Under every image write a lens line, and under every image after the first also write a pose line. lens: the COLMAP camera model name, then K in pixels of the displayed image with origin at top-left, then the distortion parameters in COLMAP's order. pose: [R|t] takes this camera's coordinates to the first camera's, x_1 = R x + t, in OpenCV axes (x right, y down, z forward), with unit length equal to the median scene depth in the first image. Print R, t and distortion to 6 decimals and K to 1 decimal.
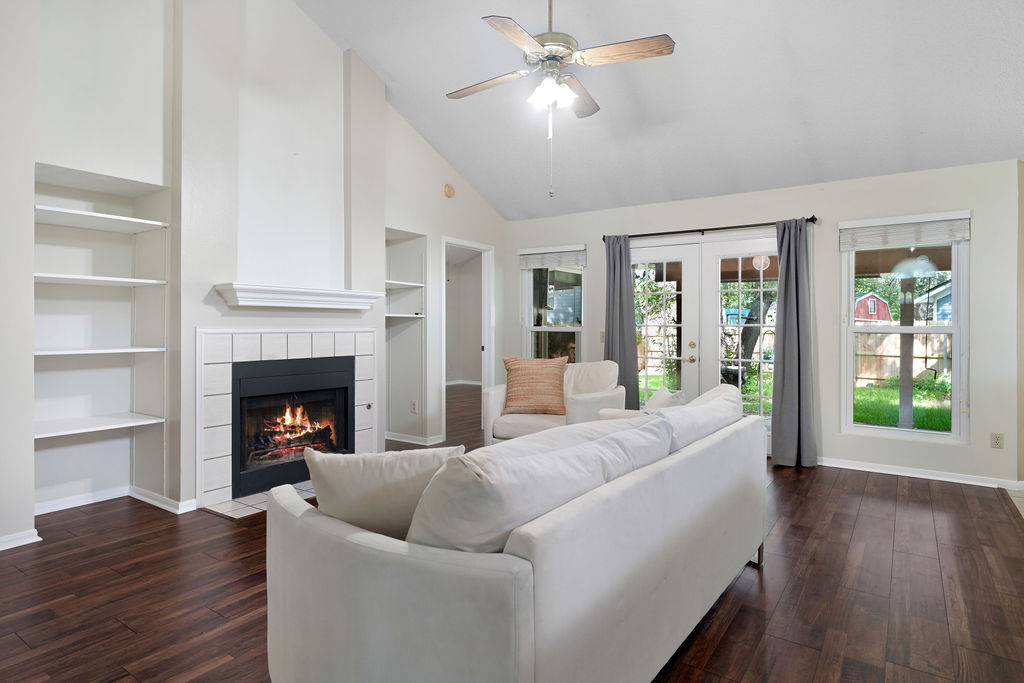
lens RADIAL K [[580.8, 0, 514.0], [0, 580.8, 317.2], [0, 0, 1]] dist [0.016515, -0.002540]
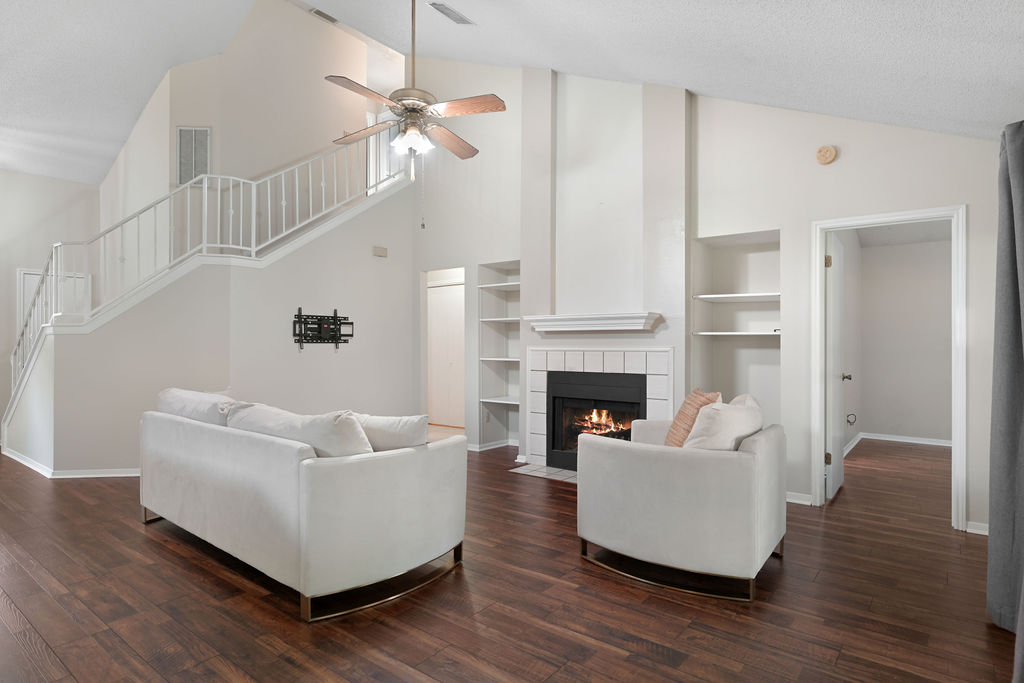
lens RADIAL K [[580.8, 0, 515.6], [0, 580.8, 340.3], [0, 0, 1]] dist [0.016515, -0.002540]
pose [[-0.069628, -0.012802, -0.997491, 0.828701], [0.011861, 0.999836, -0.013660, 0.017935], [0.997502, -0.012782, -0.069465, 0.891213]]
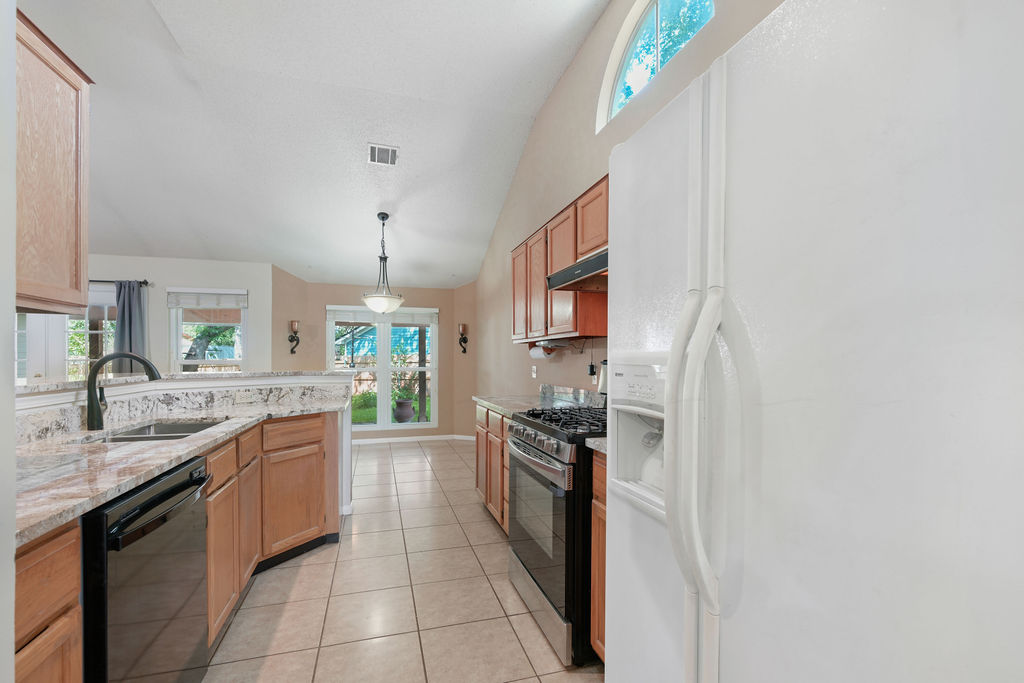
lens RADIAL K [[443.2, 0, 511.2], [0, 443.2, 366.0], [0, 0, 1]] dist [-0.006015, -0.000464]
pose [[0.629428, -0.013588, 0.776940, 0.269531], [-0.009760, 0.999630, 0.025389, -0.006581], [-0.776998, -0.023564, 0.629062, -0.360778]]
